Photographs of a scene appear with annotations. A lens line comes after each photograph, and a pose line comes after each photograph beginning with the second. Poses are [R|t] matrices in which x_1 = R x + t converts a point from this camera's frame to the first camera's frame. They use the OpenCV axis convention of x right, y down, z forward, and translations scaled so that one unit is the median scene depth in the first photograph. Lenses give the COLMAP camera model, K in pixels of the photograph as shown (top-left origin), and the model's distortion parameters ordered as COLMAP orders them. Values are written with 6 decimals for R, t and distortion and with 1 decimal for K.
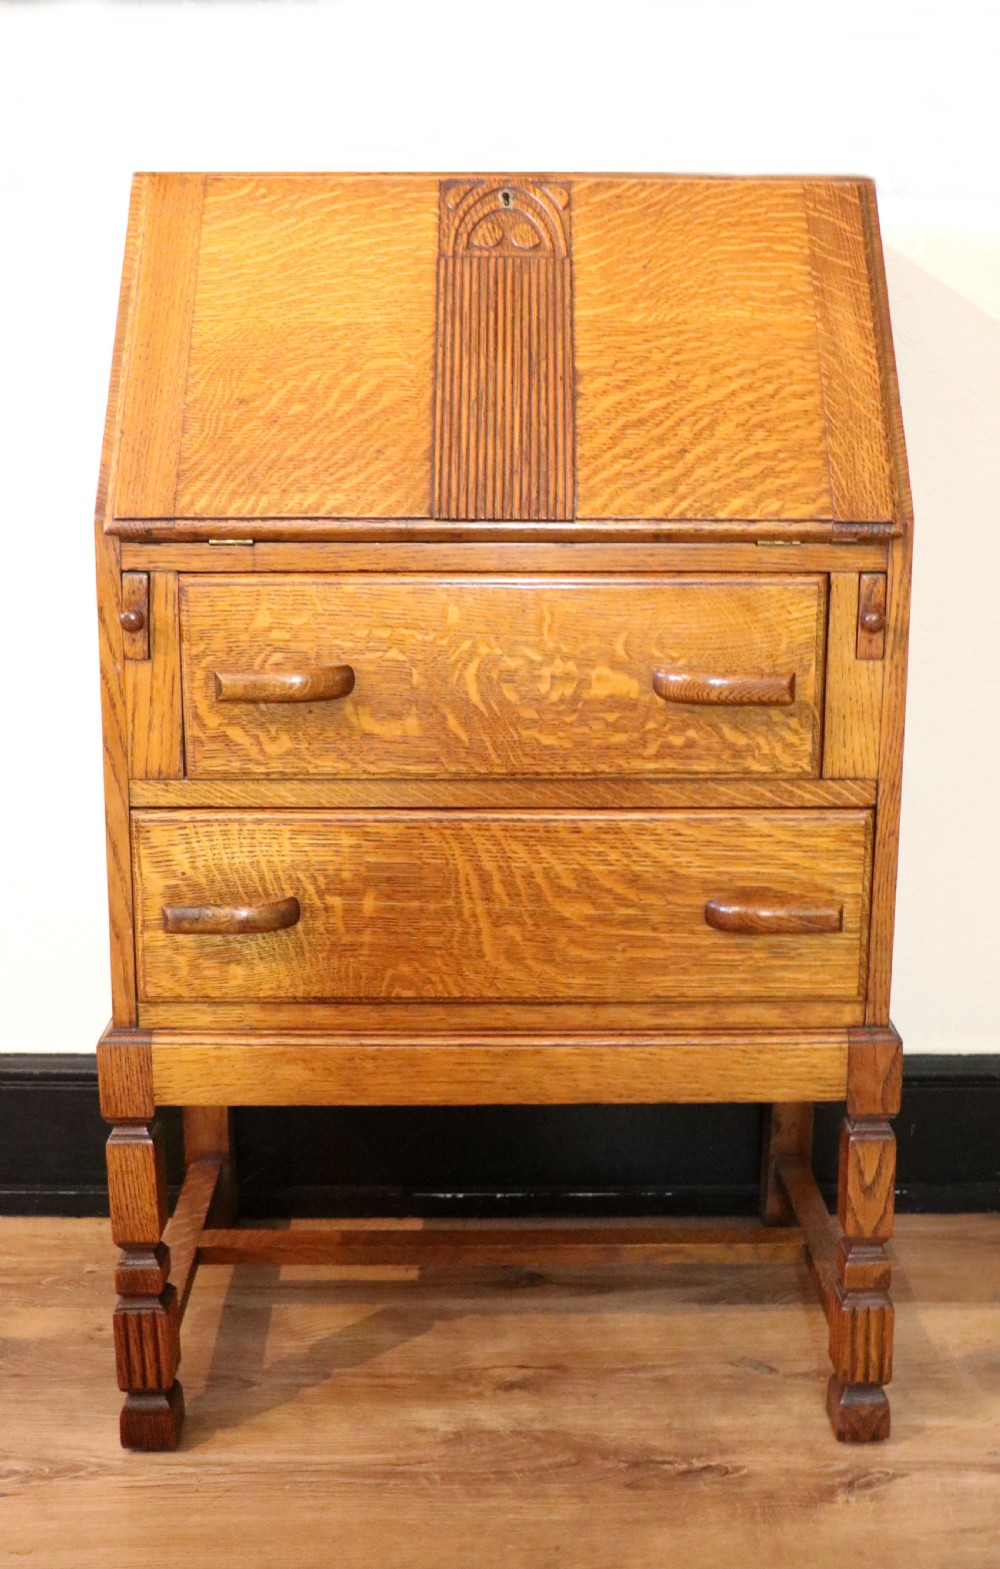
lens RADIAL K [[1868.1, 0, 529.8], [0, 1868.1, 741.0], [0, 0, 1]] dist [-0.114721, 0.261271]
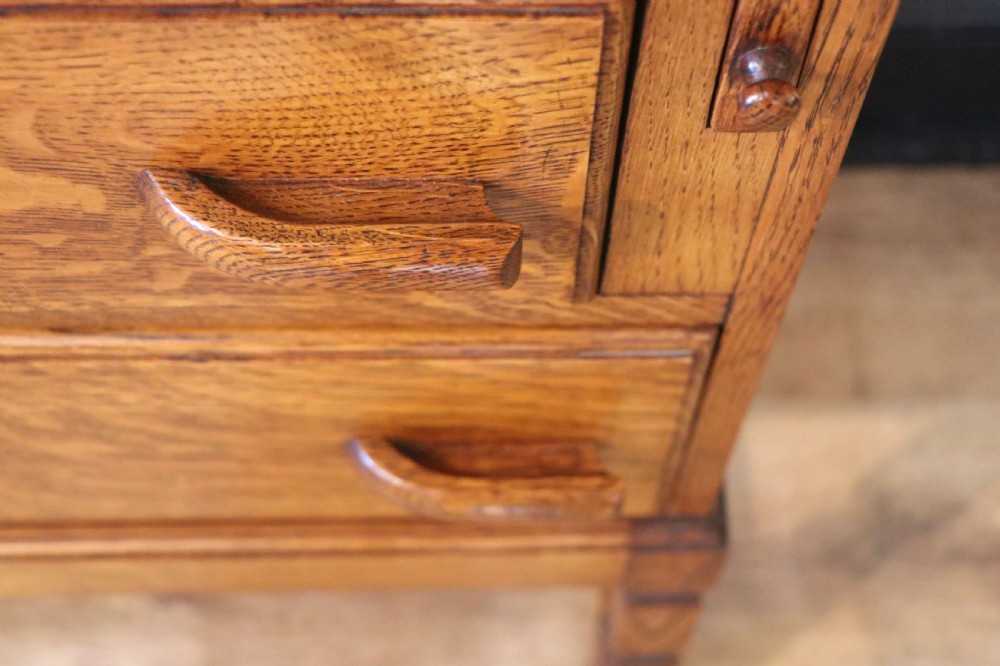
lens RADIAL K [[1625.3, 0, 500.0], [0, 1625.3, 333.0], [0, 0, 1]] dist [0.017335, 0.053350]
pose [[0.999922, 0.008939, 0.008750, 0.130742], [-0.012438, 0.636001, 0.771588, -0.254442], [0.001333, -0.771637, 0.636062, 0.757530]]
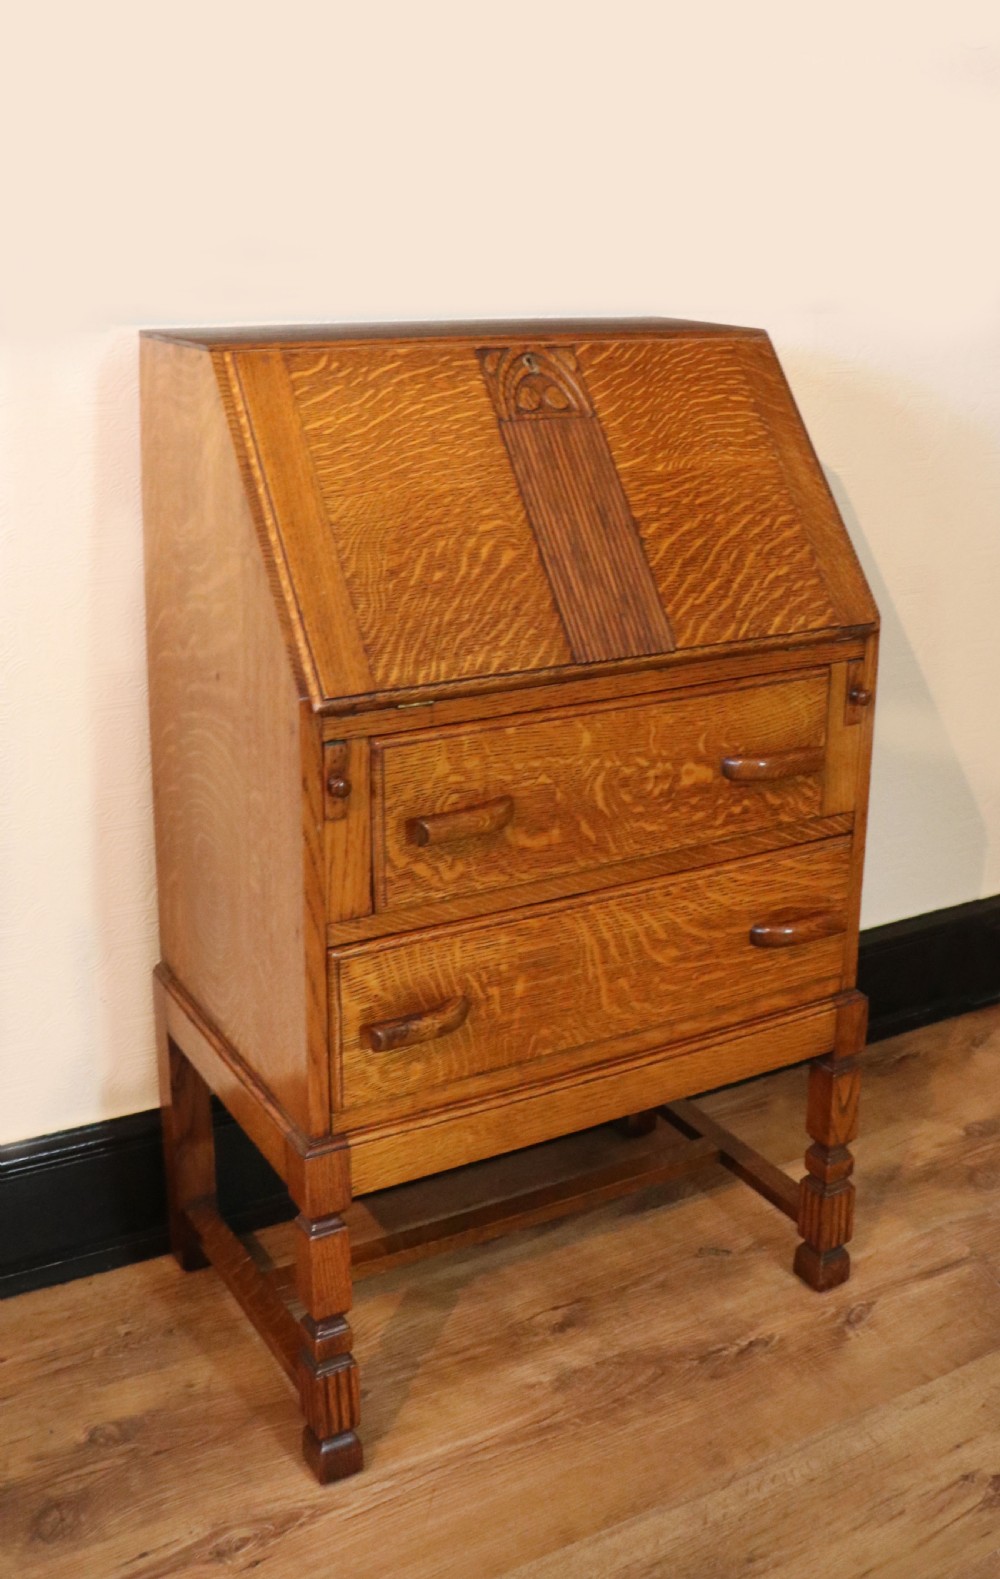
lens RADIAL K [[1674.7, 0, 554.9], [0, 1674.7, 598.6], [0, 0, 1]] dist [-0.197054, 0.162002]
pose [[0.870398, -0.102469, 0.481568, -0.542578], [0.092328, 0.994721, 0.044784, -0.199460], [-0.483615, 0.005482, 0.875264, 0.077500]]
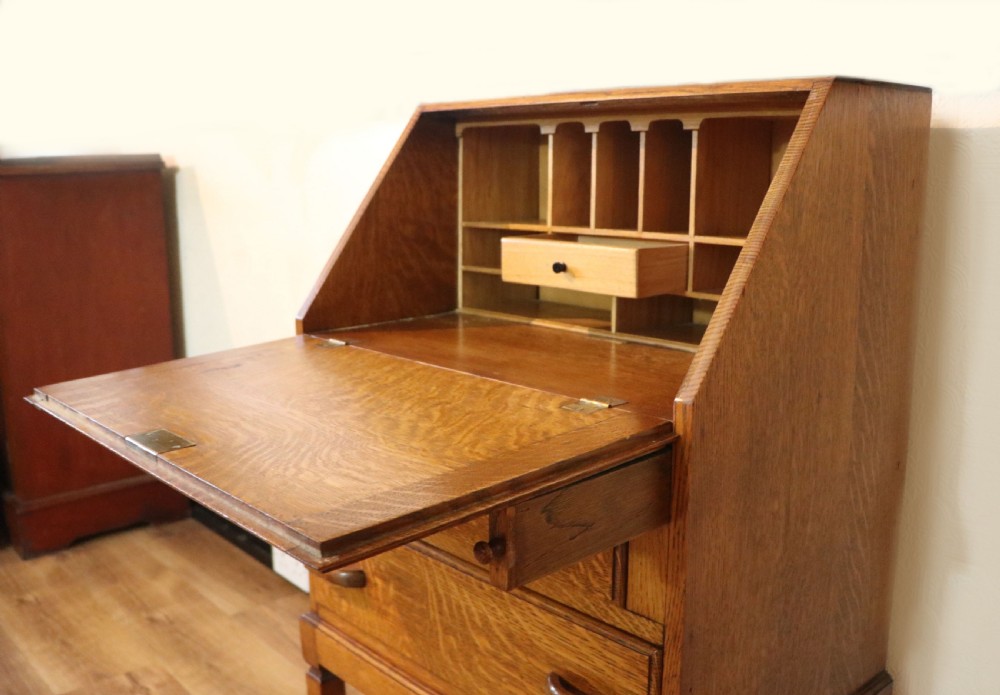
lens RADIAL K [[983.0, 0, 498.0], [0, 983.0, 360.3], [0, 0, 1]] dist [-0.174256, 0.082104]
pose [[0.653500, 0.142539, -0.743385, 0.527379], [-0.147687, 0.987245, 0.059467, -0.155389], [0.742379, 0.070927, 0.666215, 0.526835]]
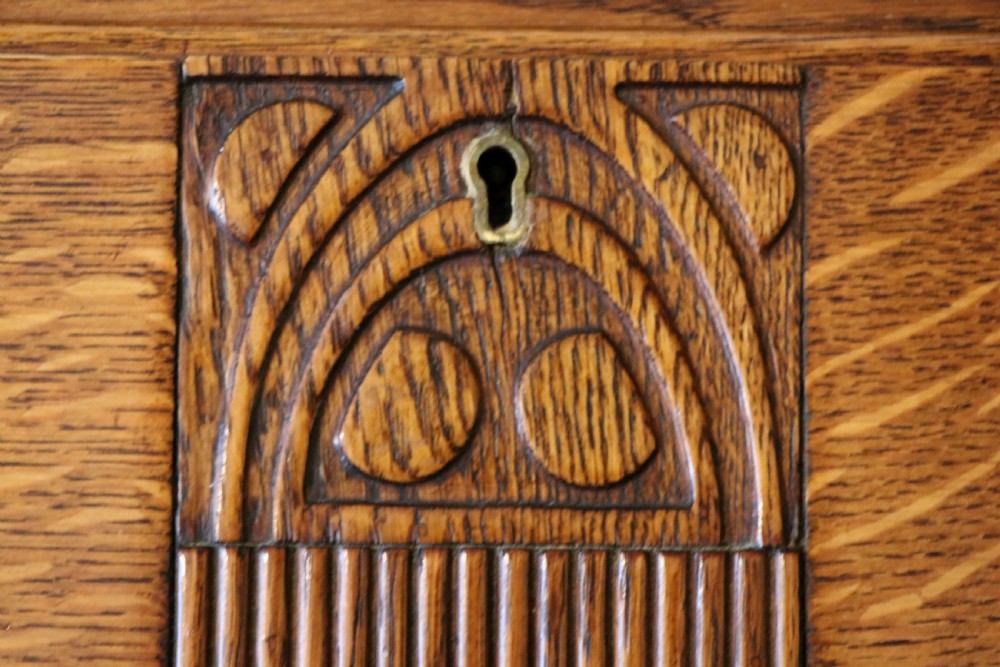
lens RADIAL K [[1625.3, 0, 500.0], [0, 1625.3, 333.5], [0, 0, 1]] dist [0.017335, 0.053350]
pose [[0.999906, 0.012821, 0.004782, -0.013551], [-0.013680, 0.928608, 0.370810, -0.359937], [0.000314, -0.370840, 0.928697, 0.858800]]
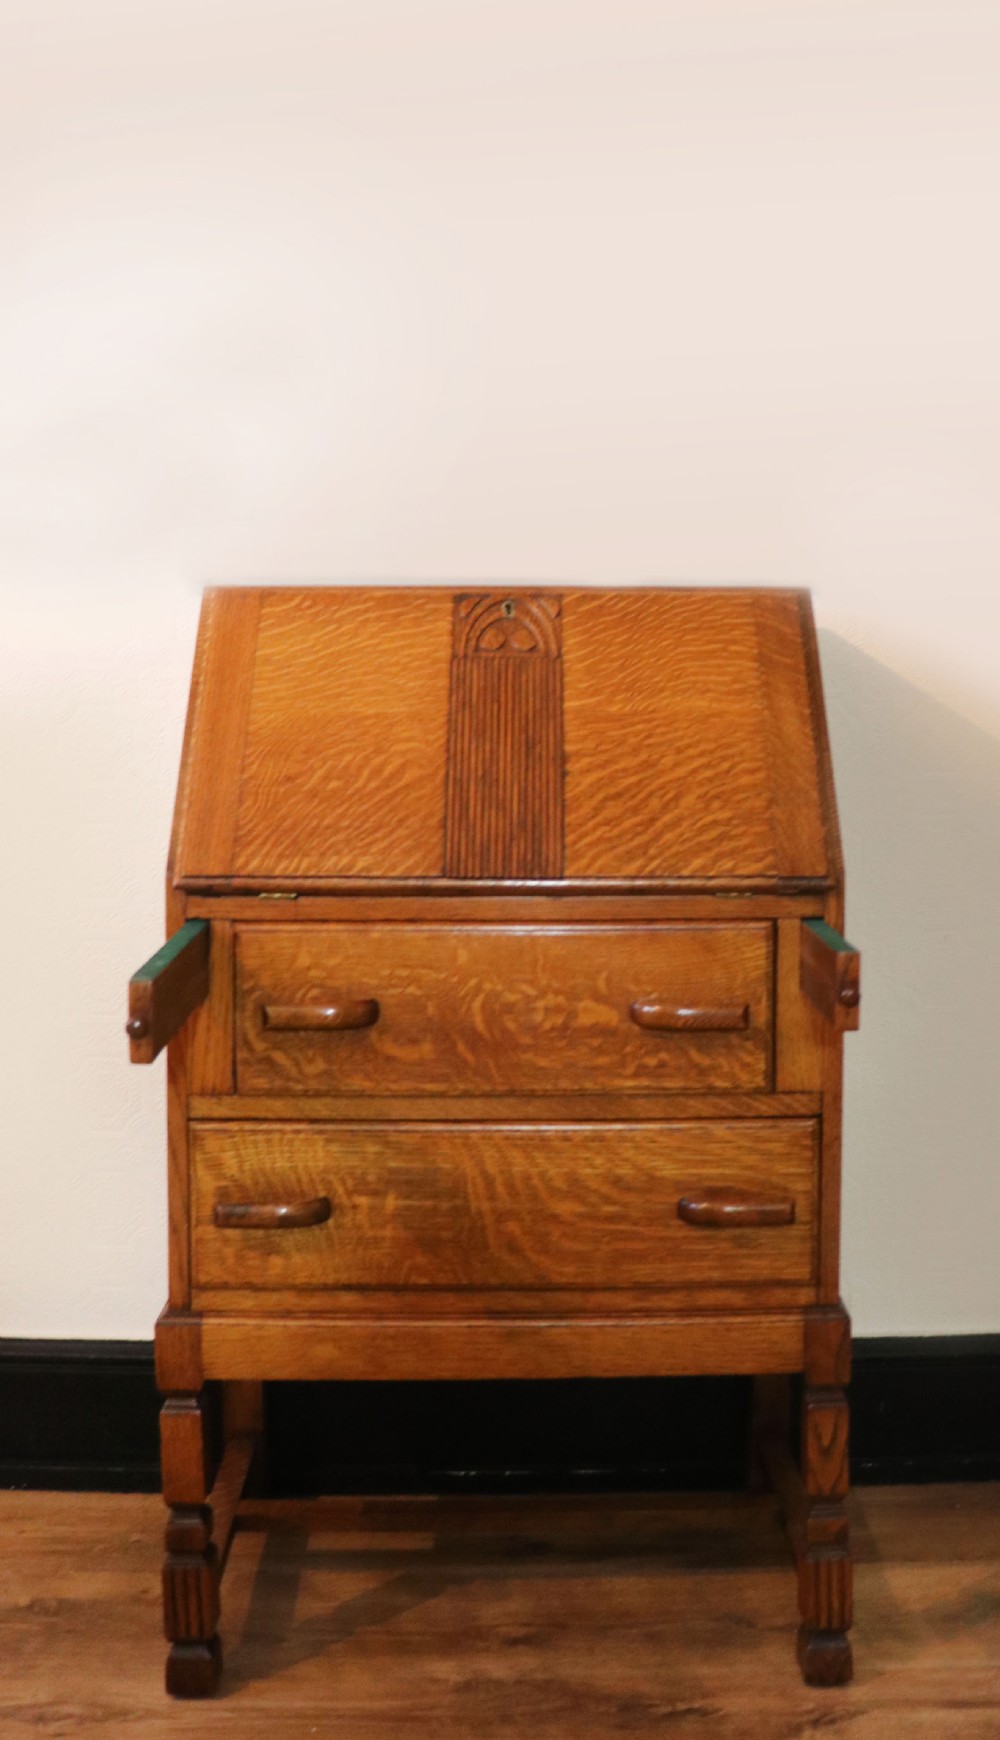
lens RADIAL K [[1850.7, 0, 586.4], [0, 1850.7, 644.9], [0, 0, 1]] dist [-0.192059, 0.152878]
pose [[0.999859, -0.003336, 0.016480, 0.019124], [0.006804, 0.976568, -0.215103, -0.008554], [-0.015376, 0.215185, 0.976452, -0.188494]]
